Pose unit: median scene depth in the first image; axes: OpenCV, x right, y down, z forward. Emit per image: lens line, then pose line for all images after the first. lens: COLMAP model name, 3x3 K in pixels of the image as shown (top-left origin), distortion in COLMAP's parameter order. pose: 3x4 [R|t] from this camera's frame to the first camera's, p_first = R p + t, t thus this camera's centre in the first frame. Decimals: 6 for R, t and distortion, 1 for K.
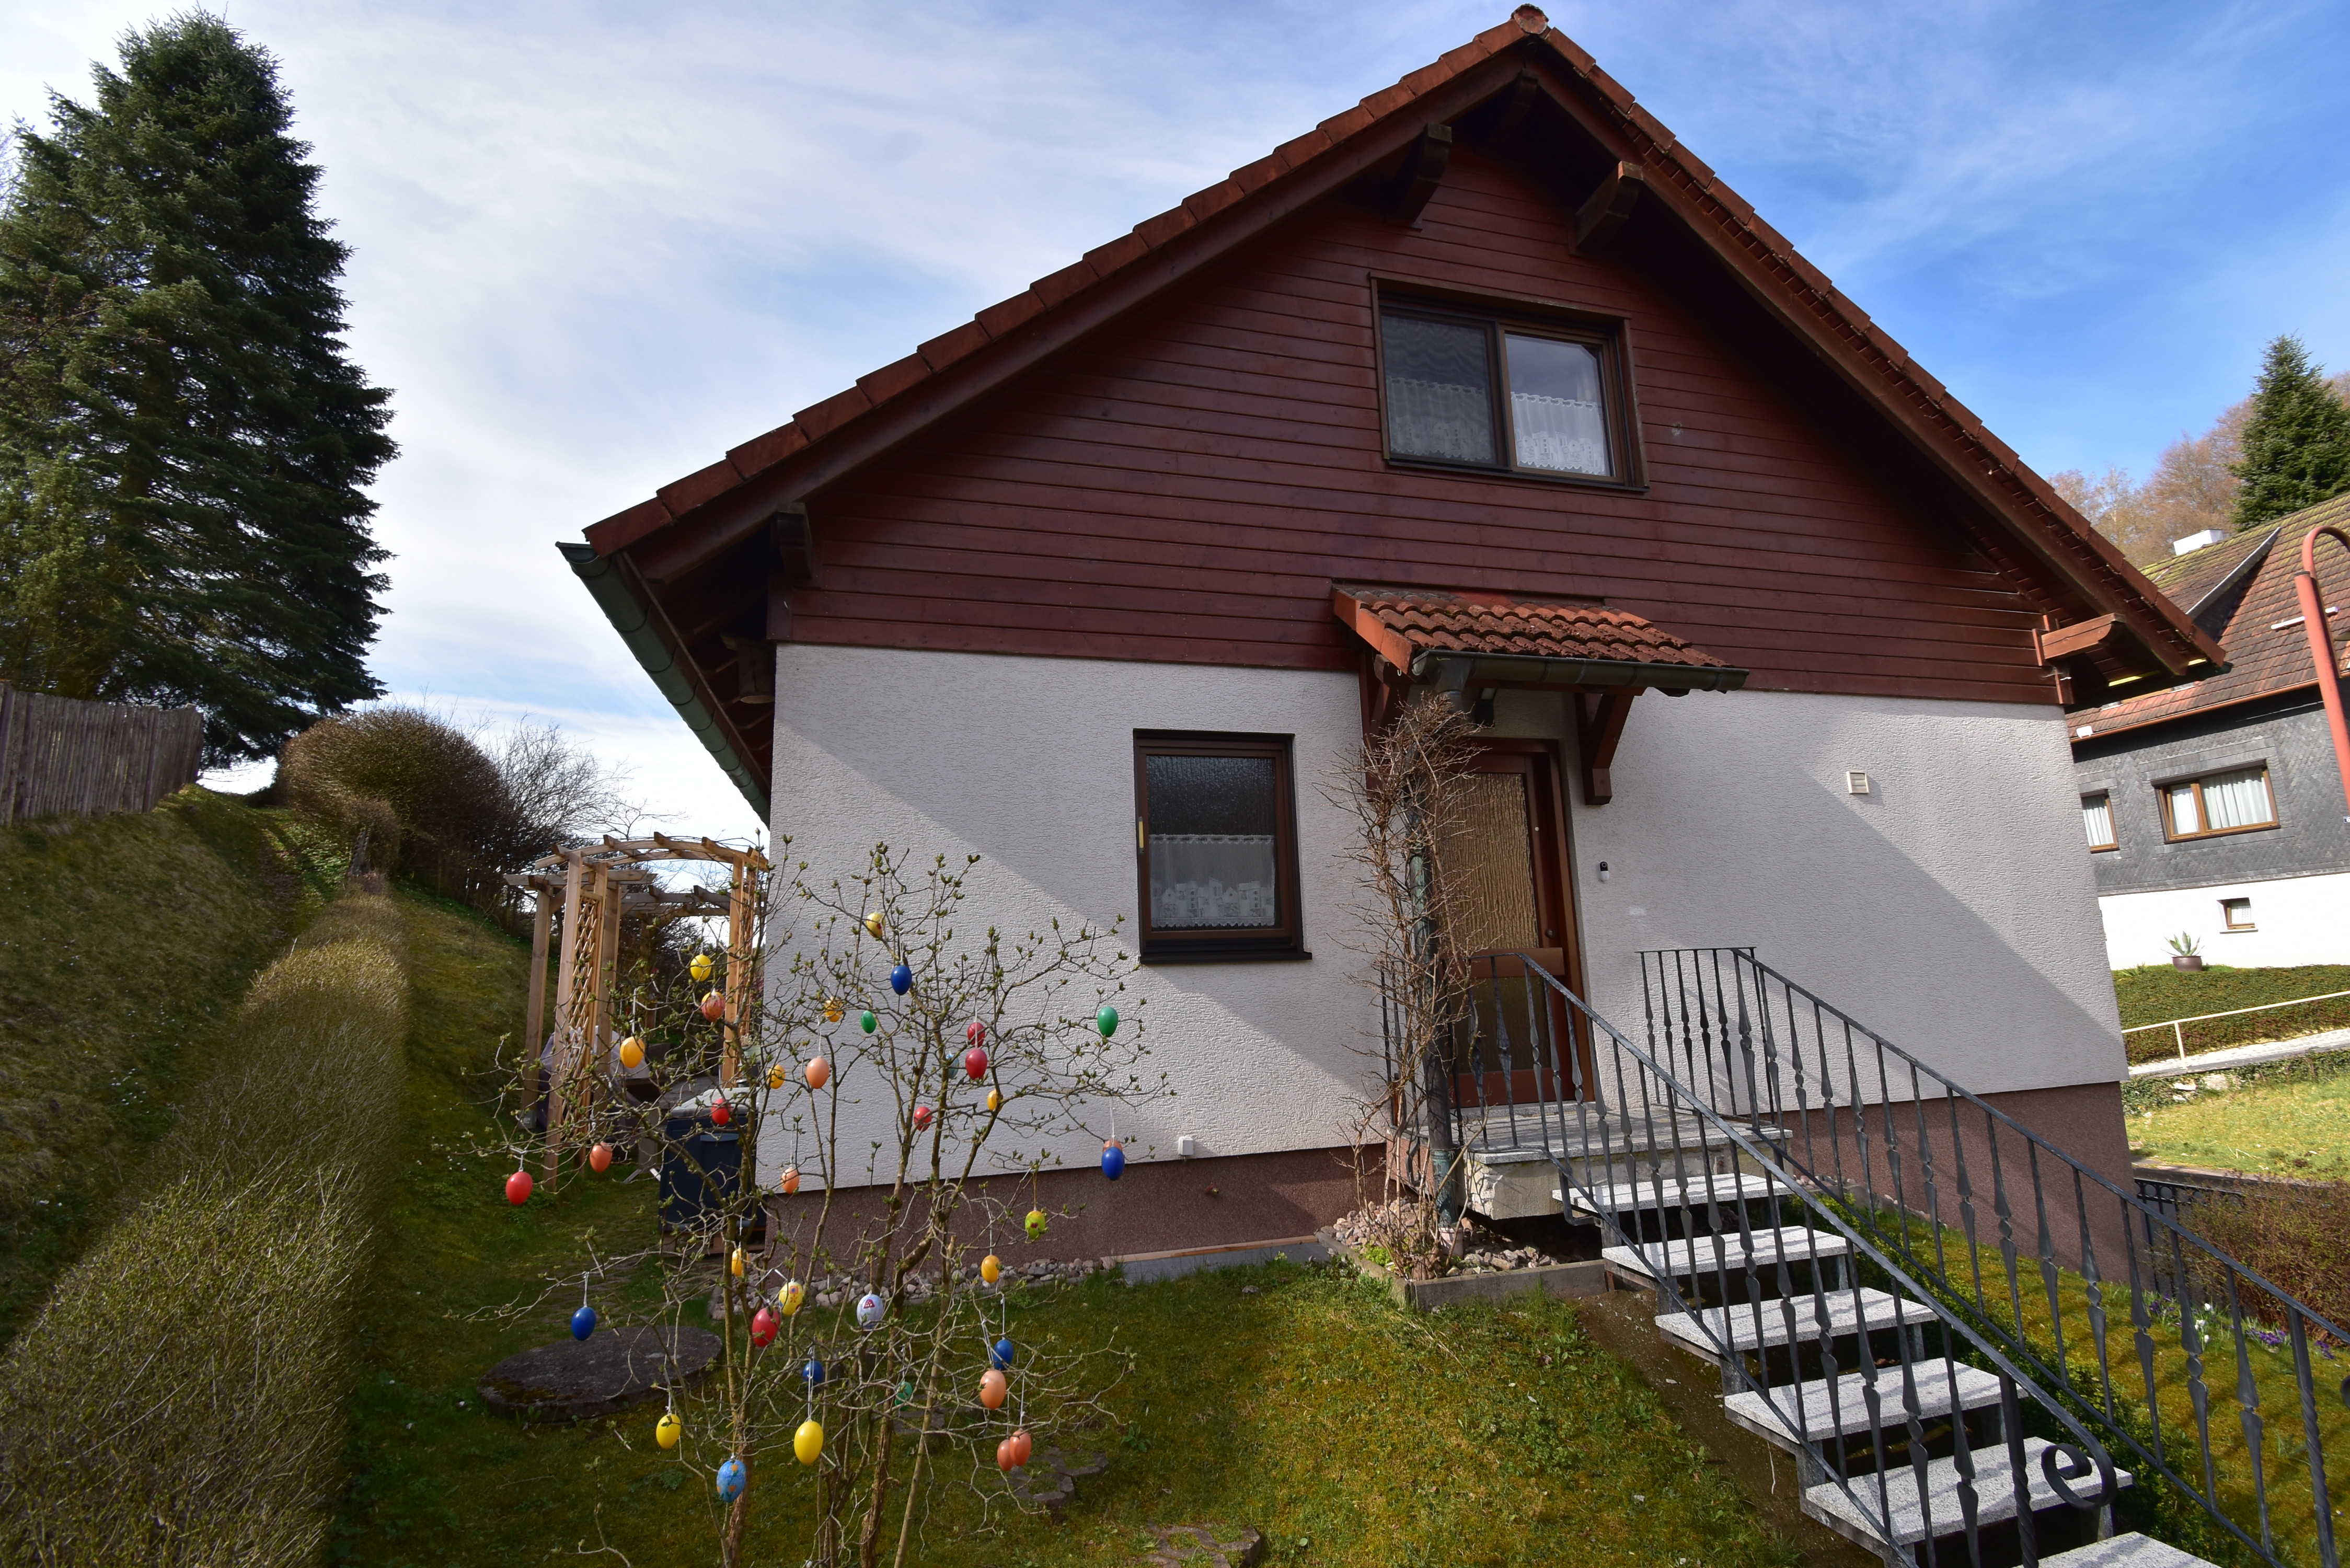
lens RADIAL K [[1040.4, 0, 1187.6], [0, 1040.4, 792.6], [0, 0, 1]] dist [0.023194, -0.026709]
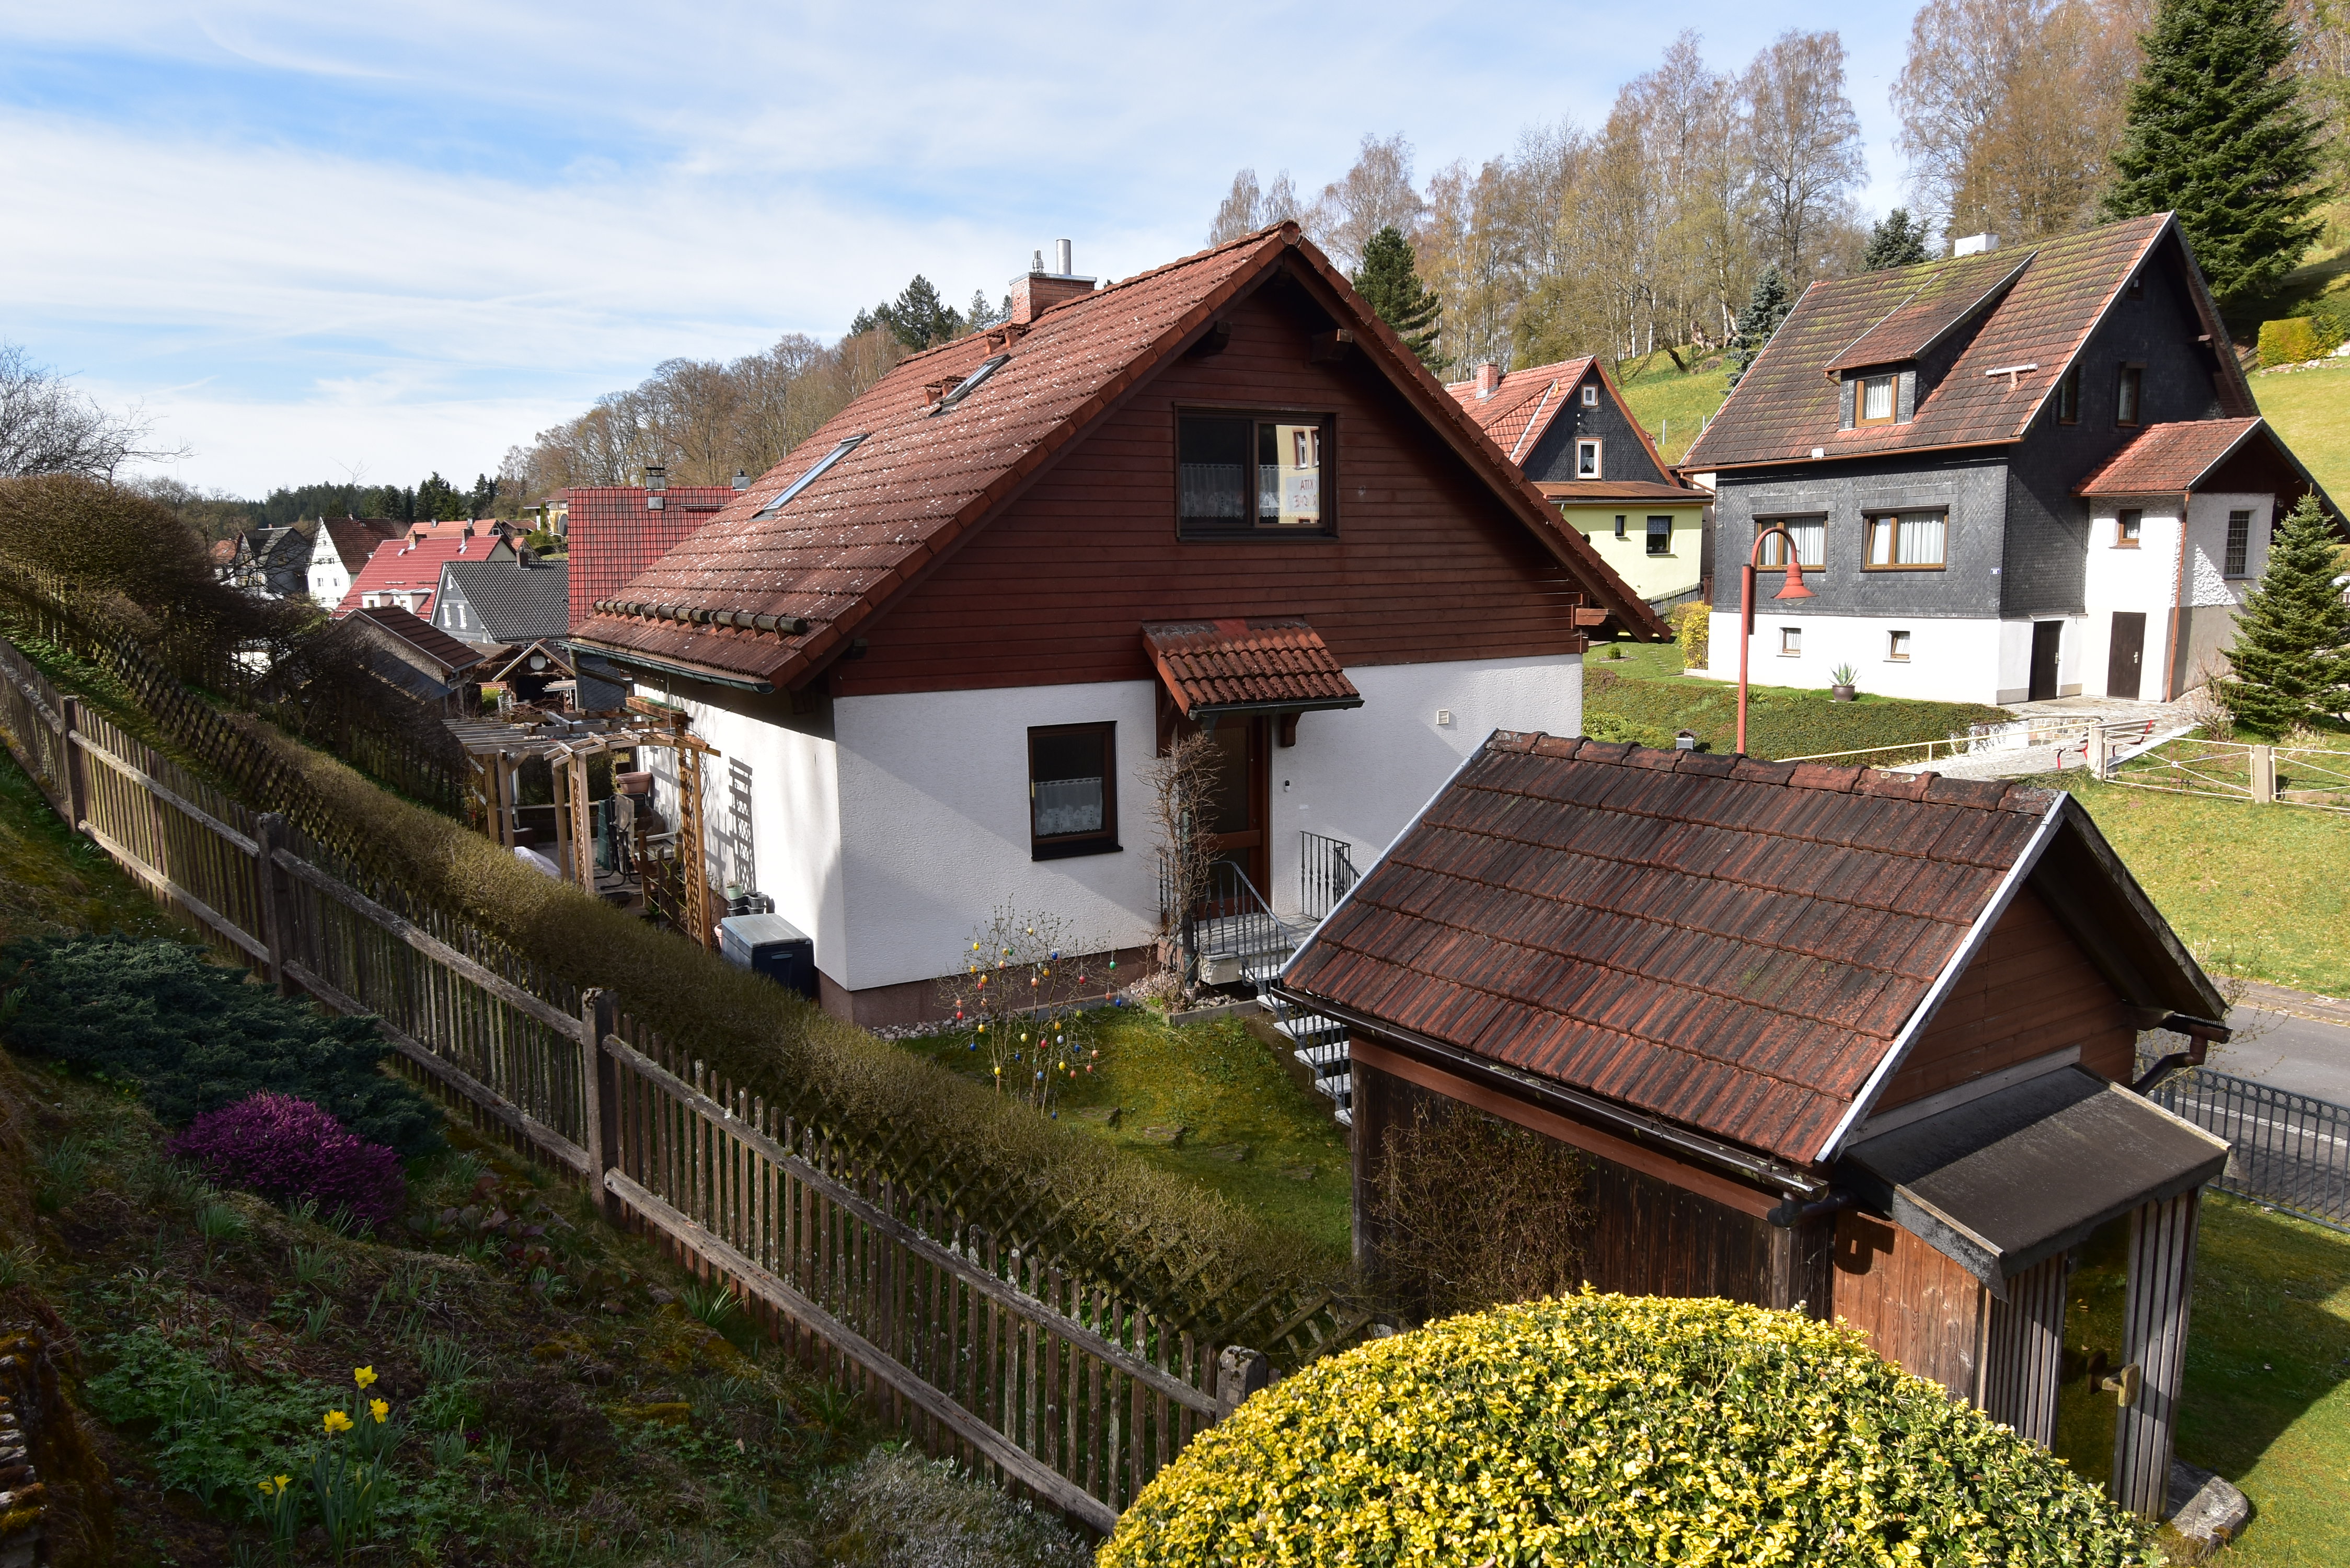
lens RADIAL K [[1542.2, 0, 1189.4], [0, 1542.2, 786.0], [0, 0, 1]] dist [0.030005, -0.039714]
pose [[0.968715, -0.015749, 0.247674, -0.403446], [-0.062018, 0.950958, 0.303039, -0.717166], [-0.240300, -0.308919, 0.920231, -1.358715]]
